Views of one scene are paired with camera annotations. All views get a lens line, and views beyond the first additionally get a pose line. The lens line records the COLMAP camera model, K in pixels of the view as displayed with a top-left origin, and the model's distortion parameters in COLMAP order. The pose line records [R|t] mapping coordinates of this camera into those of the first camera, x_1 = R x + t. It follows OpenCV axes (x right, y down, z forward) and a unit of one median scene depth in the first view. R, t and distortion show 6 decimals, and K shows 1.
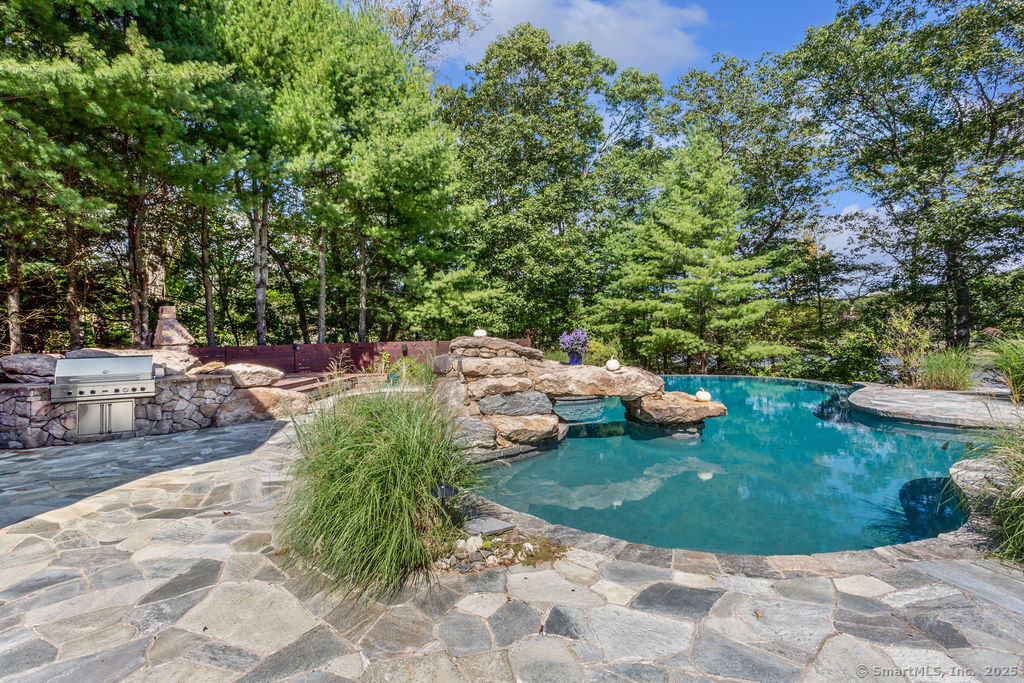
lens RADIAL K [[489.6, 0, 488.9], [0, 489.6, 347.6], [0, 0, 1]] dist [0.002755, 0.003185]
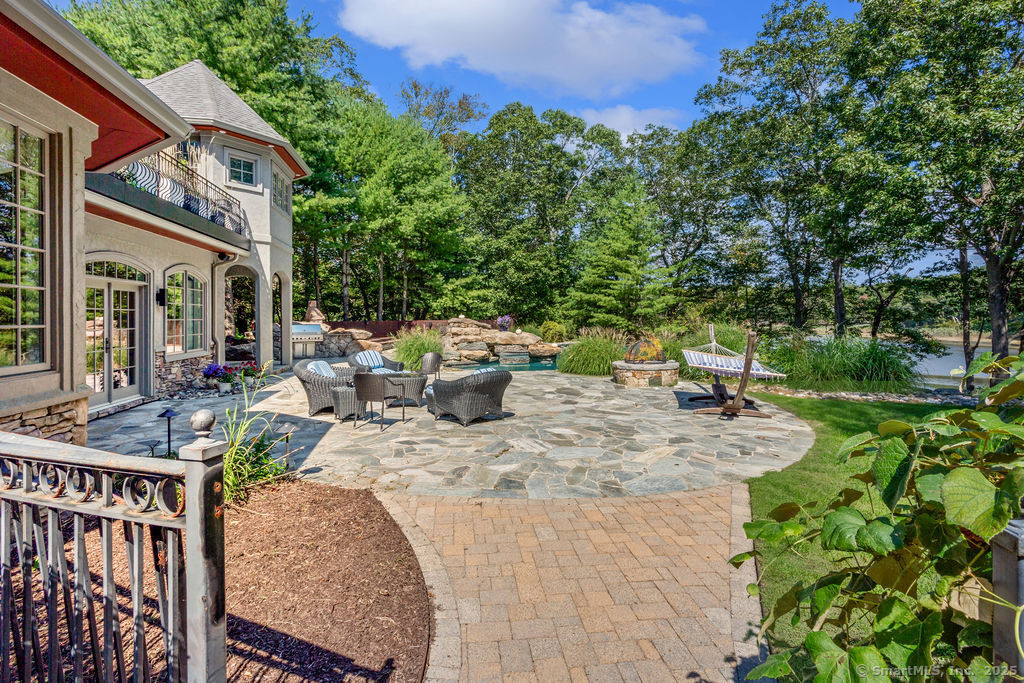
lens RADIAL K [[489.6, 0, 506.2], [0, 489.6, 324.2], [0, 0, 1]] dist [0.002755, 0.003185]
pose [[0.999415, 0.012283, -0.031922, 0.129879], [-0.012576, 0.999881, -0.008984, 0.011347], [0.031808, 0.009381, 0.999450, -0.615418]]
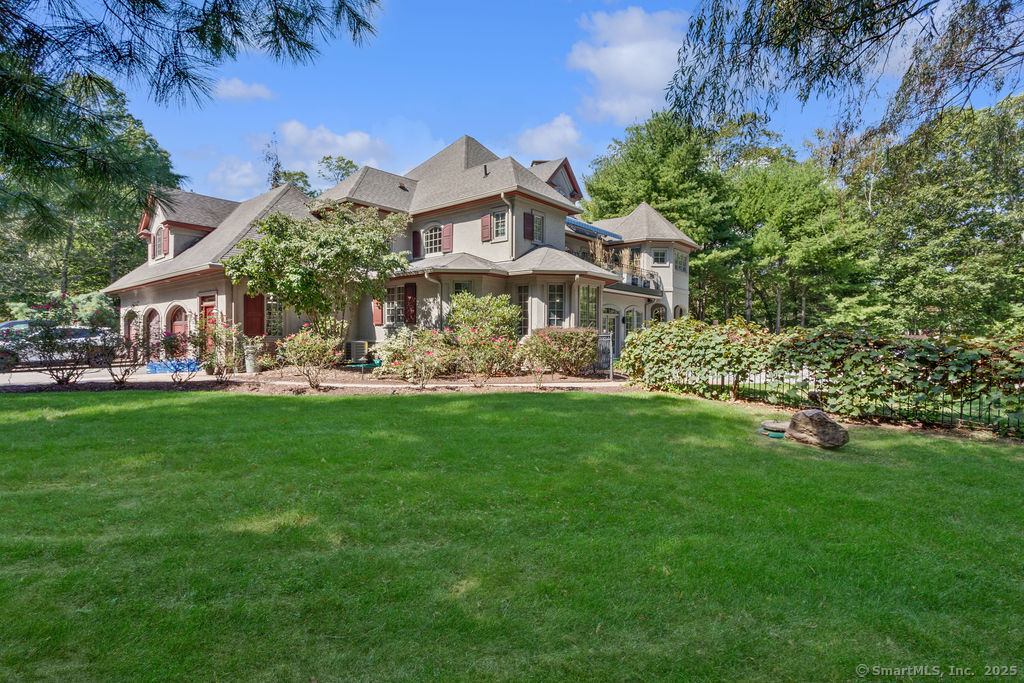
lens RADIAL K [[489.6, 0, 507.1], [0, 489.6, 339.0], [0, 0, 1]] dist [0.002755, 0.003185]
pose [[0.617679, 0.032146, -0.785773, 0.563825], [-0.036603, 0.999257, 0.012106, 0.026011], [0.785578, 0.021284, 0.618397, -1.133003]]
